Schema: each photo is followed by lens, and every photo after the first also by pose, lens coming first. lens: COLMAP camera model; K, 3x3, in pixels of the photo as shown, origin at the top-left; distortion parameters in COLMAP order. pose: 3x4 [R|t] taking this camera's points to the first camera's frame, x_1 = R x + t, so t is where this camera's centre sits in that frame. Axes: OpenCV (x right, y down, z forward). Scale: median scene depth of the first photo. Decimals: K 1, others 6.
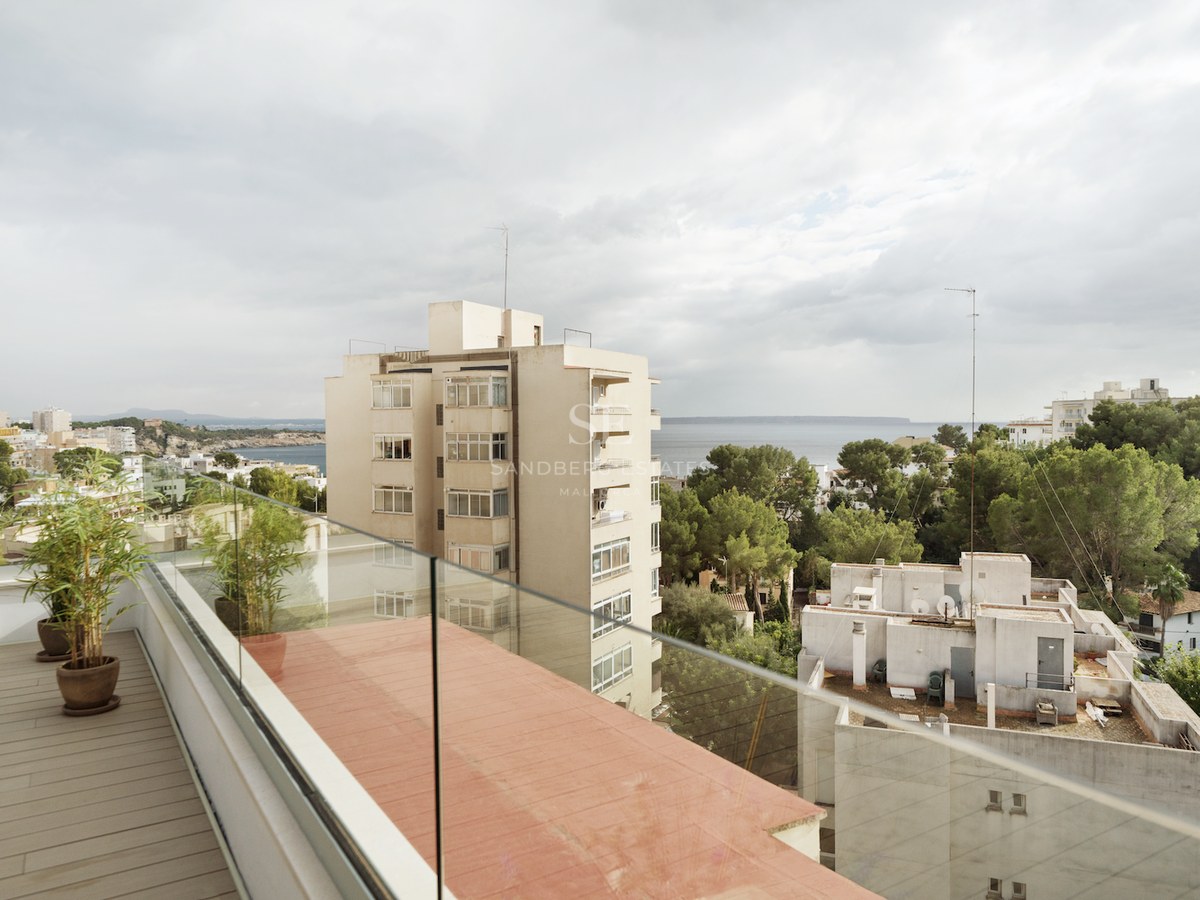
lens RADIAL K [[851.0, 0, 600.0], [0, 851.0, 450.0], [0, 0, 1]] dist [0.004534, 0.001337]
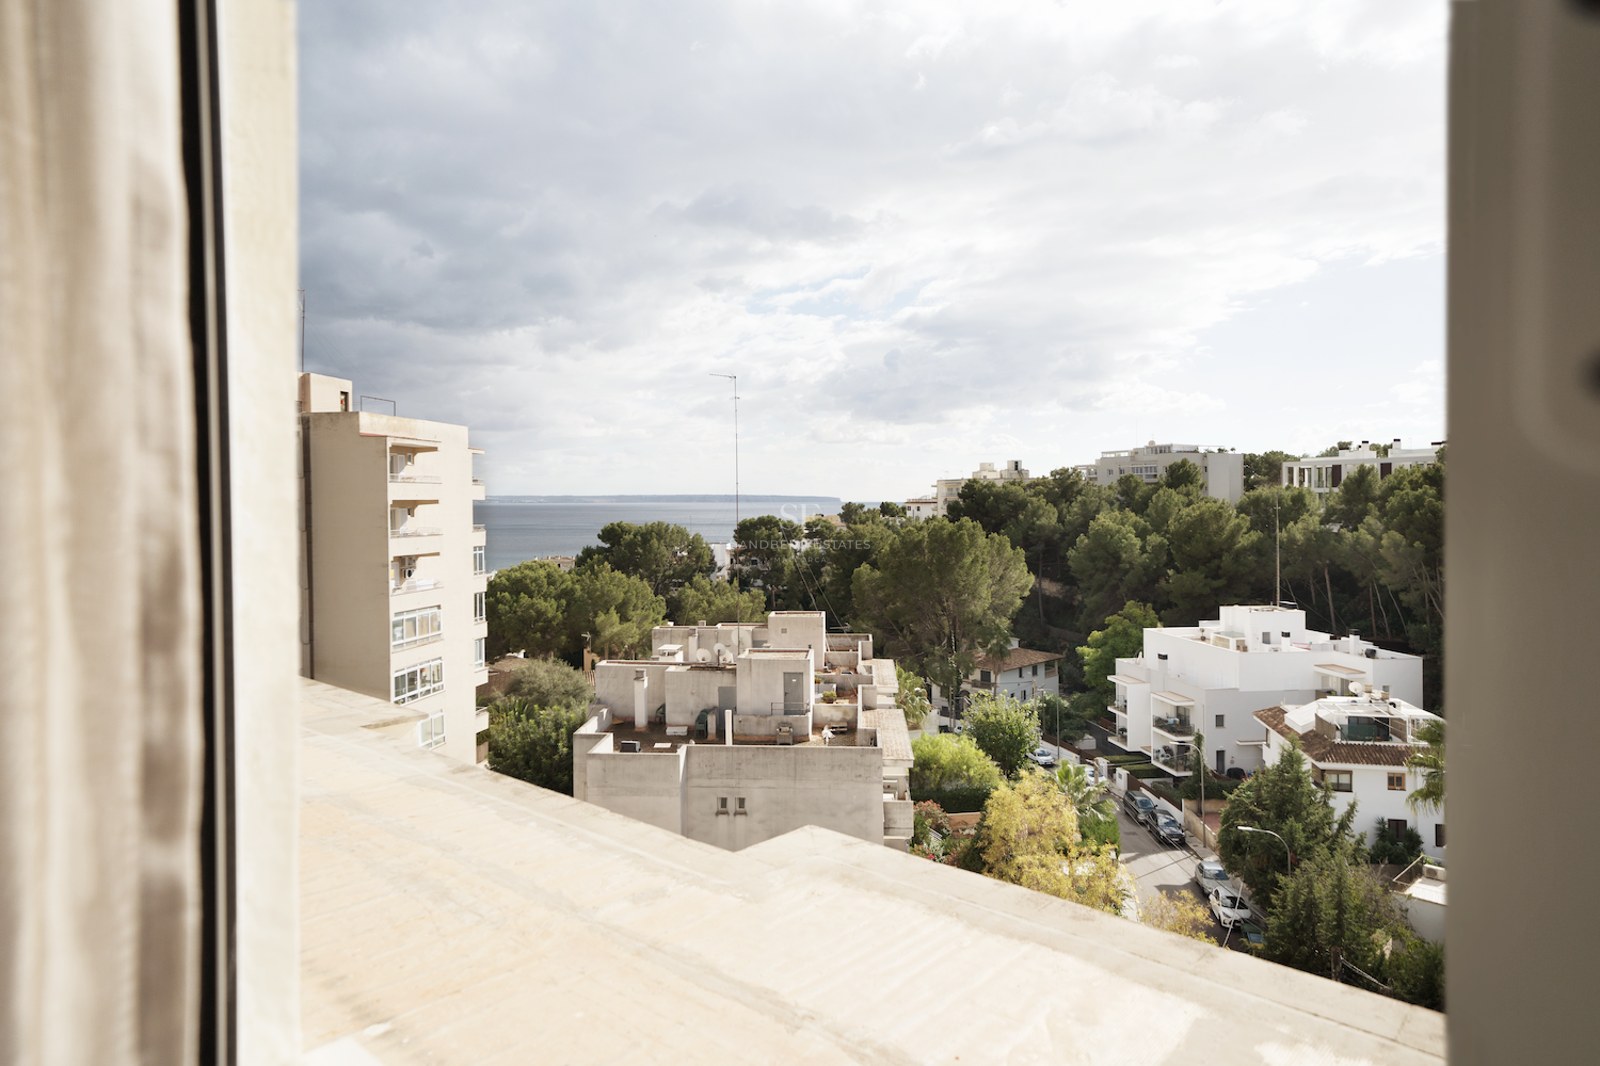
lens RADIAL K [[940.7, 0, 824.8], [0, 940.7, 520.9], [0, 0, 1]] dist [0.011933, -0.000129]
pose [[0.953953, -0.002642, 0.299943, 0.124530], [0.006746, 0.999897, -0.012647, 0.018462], [-0.299879, 0.014088, 0.953873, -0.184689]]
